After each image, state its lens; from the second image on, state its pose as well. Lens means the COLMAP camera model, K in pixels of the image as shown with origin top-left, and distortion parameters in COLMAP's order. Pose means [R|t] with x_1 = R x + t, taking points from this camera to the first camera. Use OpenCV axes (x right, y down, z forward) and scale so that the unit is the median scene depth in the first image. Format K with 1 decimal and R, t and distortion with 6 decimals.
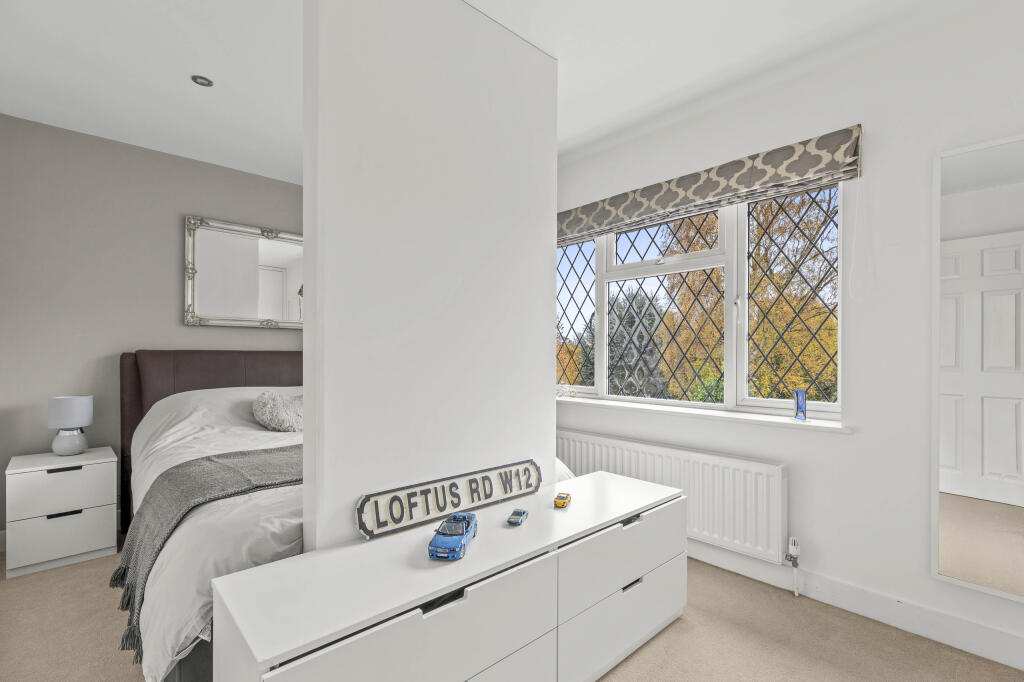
lens RADIAL K [[458.4, 0, 508.5], [0, 458.4, 349.4], [0, 0, 1]] dist [0.004386, 0.000468]
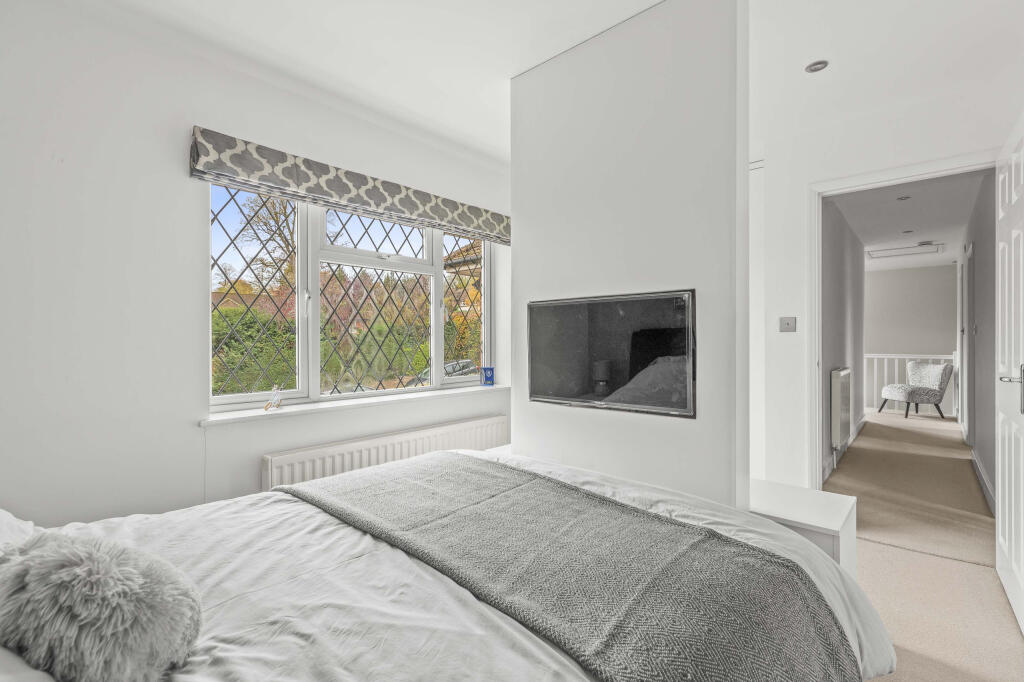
lens RADIAL K [[458.4, 0, 511.7], [0, 458.4, 336.2], [0, 0, 1]] dist [0.004386, 0.000468]
pose [[-0.085569, 0.020837, 0.996114, -0.694529], [0.004088, 0.999780, -0.020562, 0.009850], [-0.996324, 0.002312, -0.085635, 0.775291]]
